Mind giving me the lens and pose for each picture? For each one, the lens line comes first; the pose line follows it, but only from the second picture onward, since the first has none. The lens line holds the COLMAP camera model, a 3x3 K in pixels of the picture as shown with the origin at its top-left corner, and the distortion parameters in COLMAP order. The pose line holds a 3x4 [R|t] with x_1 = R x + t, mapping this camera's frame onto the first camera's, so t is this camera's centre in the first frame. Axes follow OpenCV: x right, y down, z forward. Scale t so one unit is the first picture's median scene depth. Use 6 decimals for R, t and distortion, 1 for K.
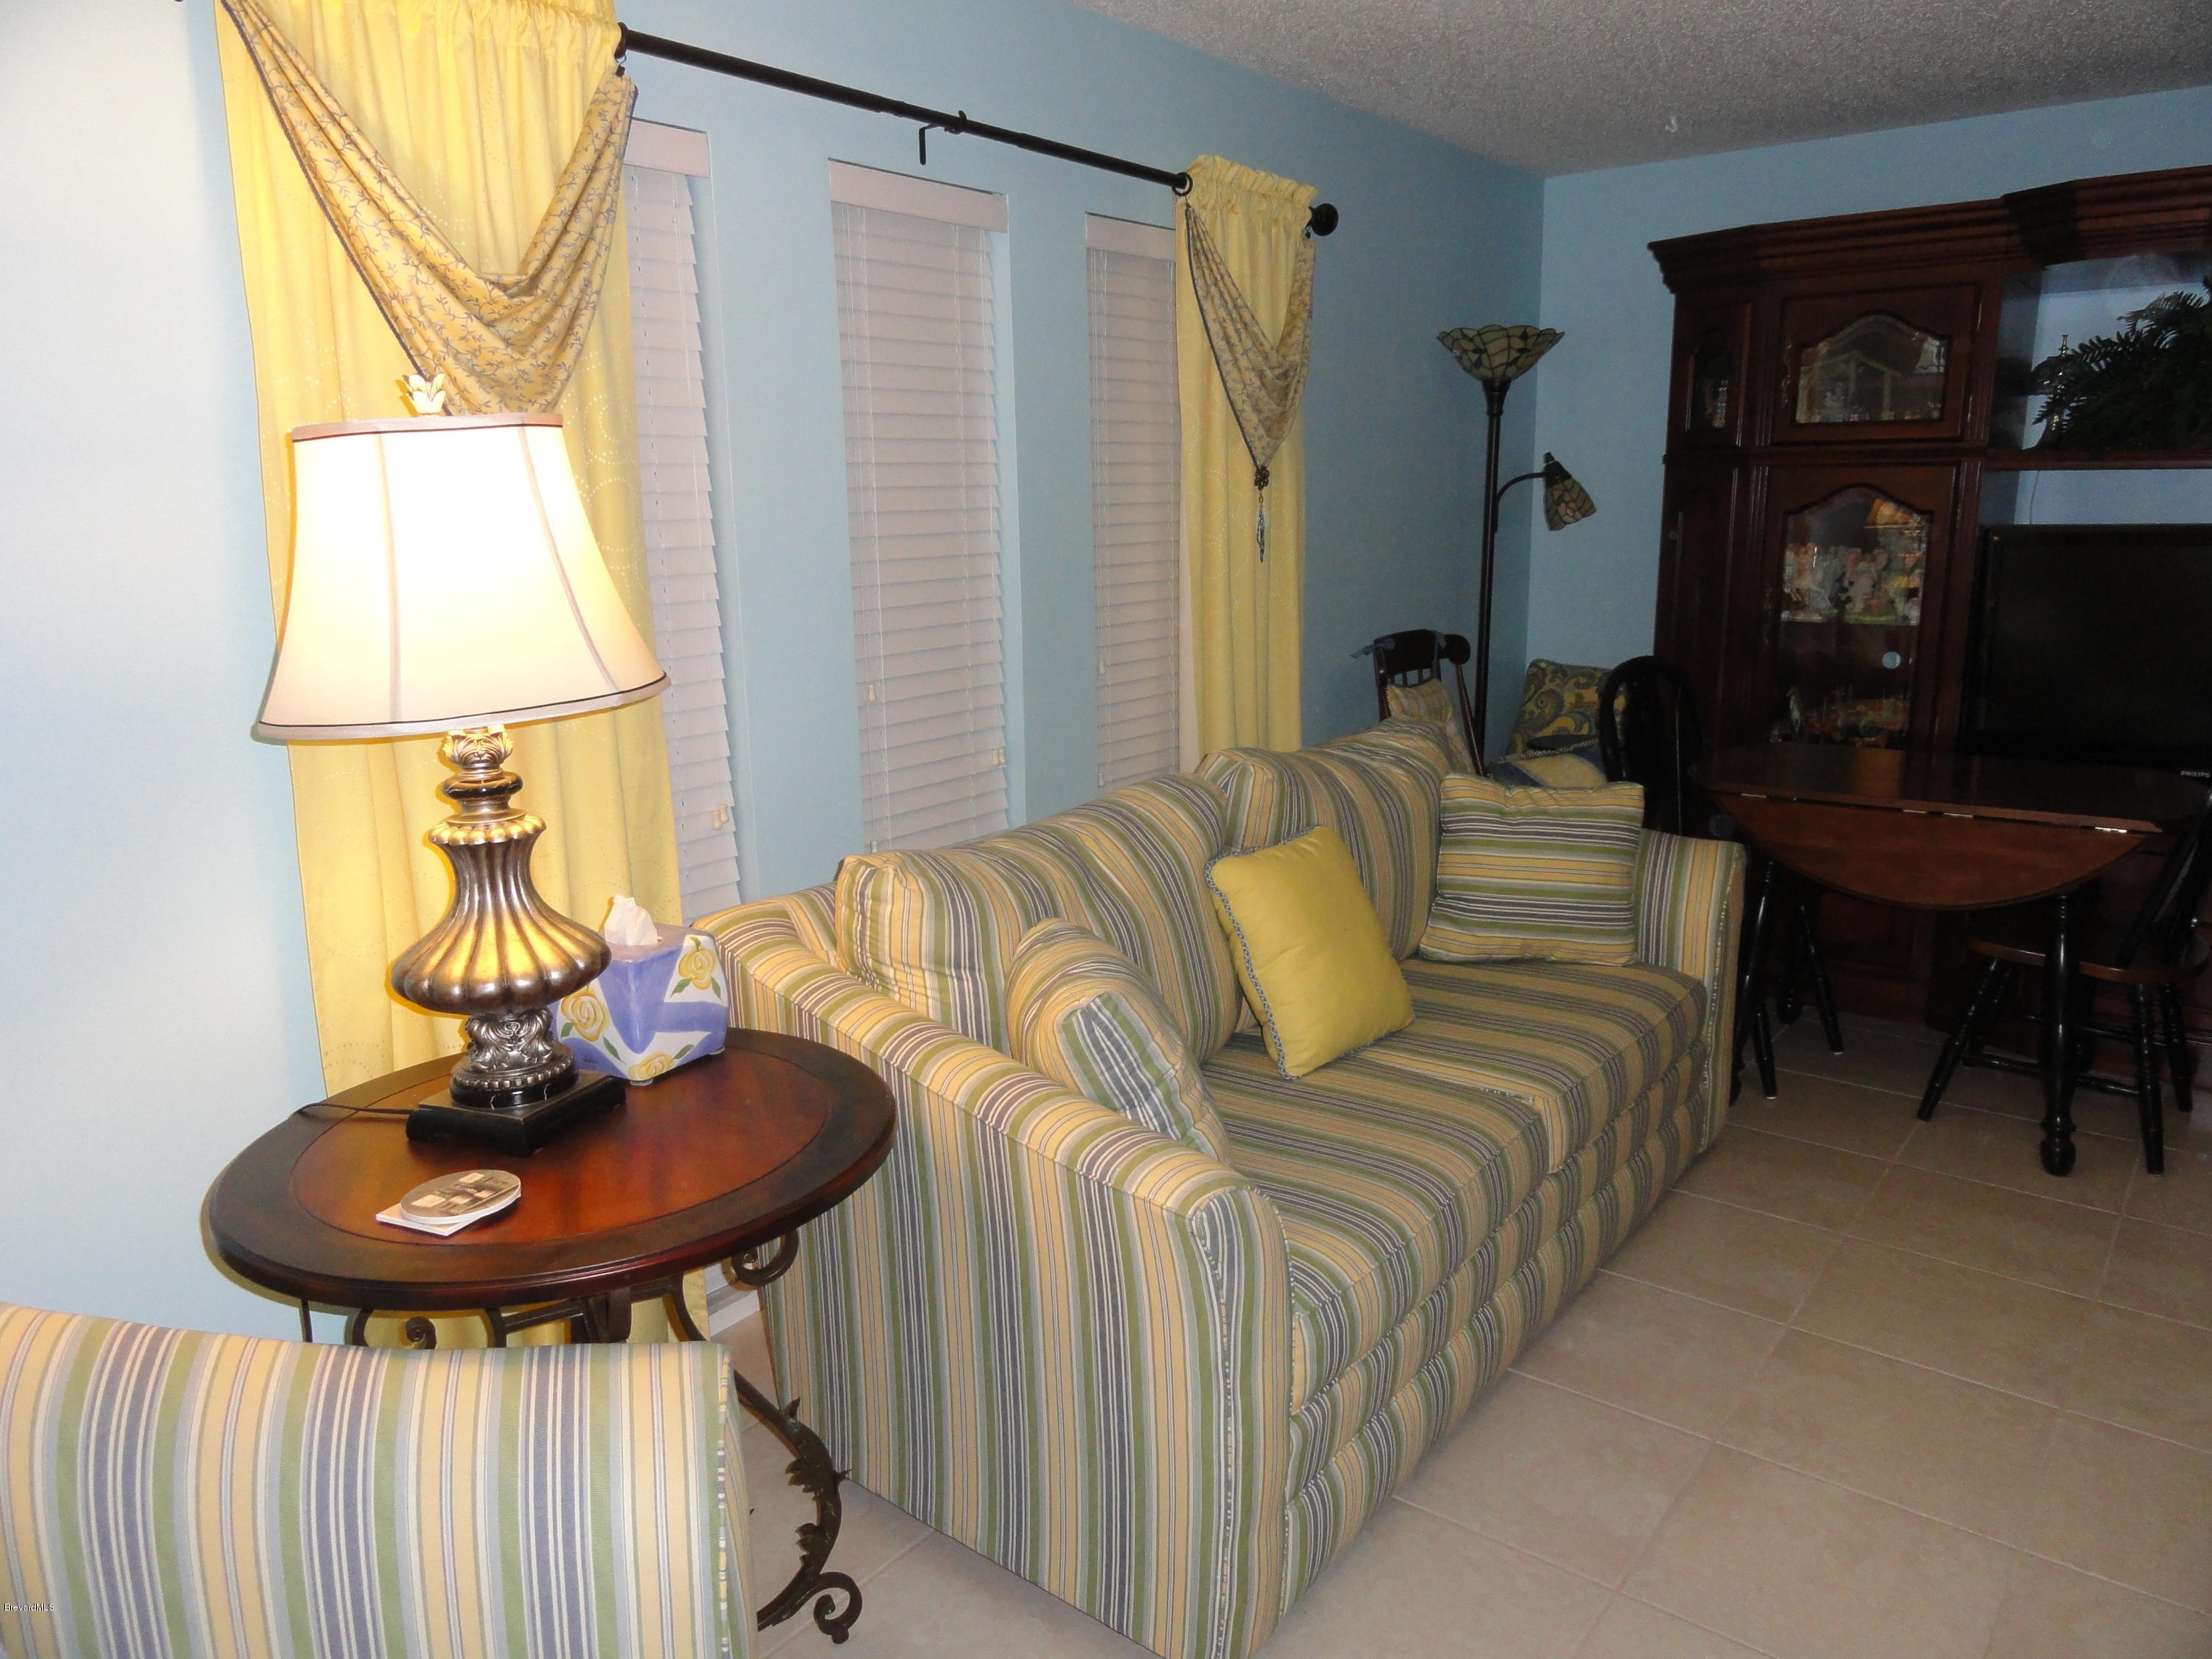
lens RADIAL K [[1568.2, 0, 1106.0], [0, 1568.2, 829.5], [0, 0, 1]] dist [0.000436, 0.000167]
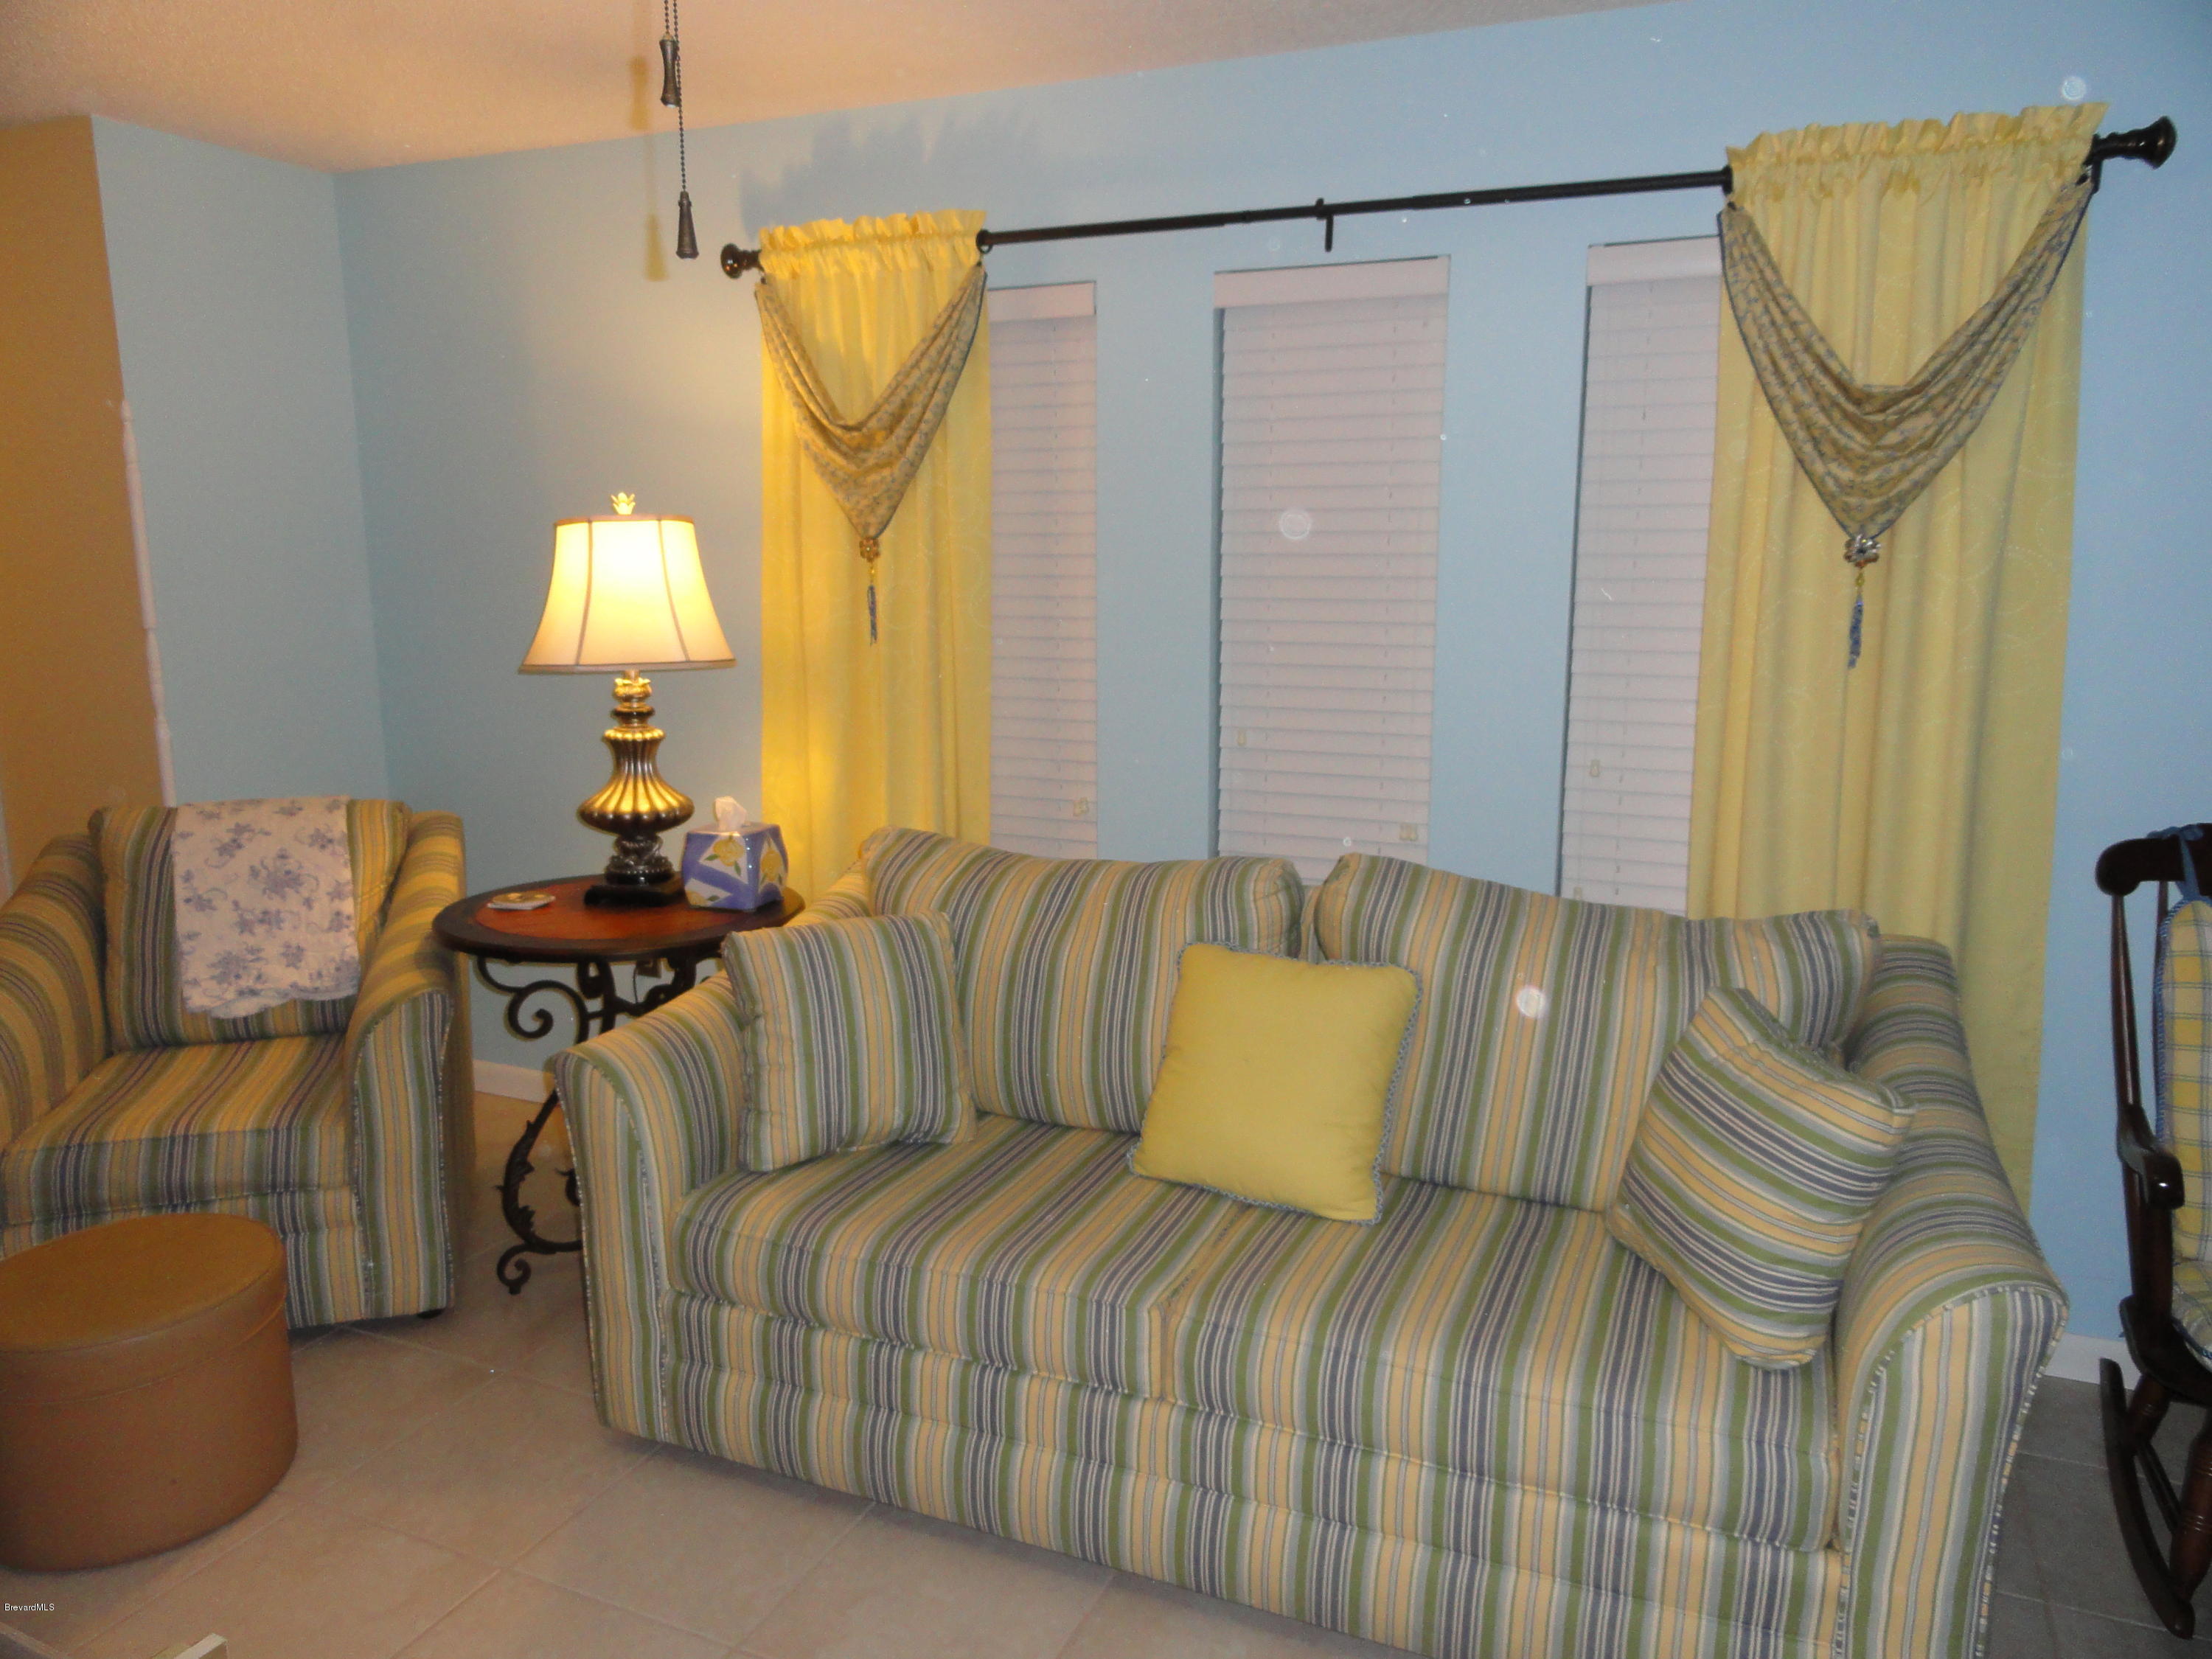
lens RADIAL K [[1568.2, 0, 1106.0], [0, 1568.2, 829.5], [0, 0, 1]] dist [0.000436, 0.000167]
pose [[0.228145, 0.173002, -0.958134, 1.338307], [-0.219647, 0.967863, 0.122458, -0.210096], [0.948528, 0.182513, 0.258813, 0.950803]]
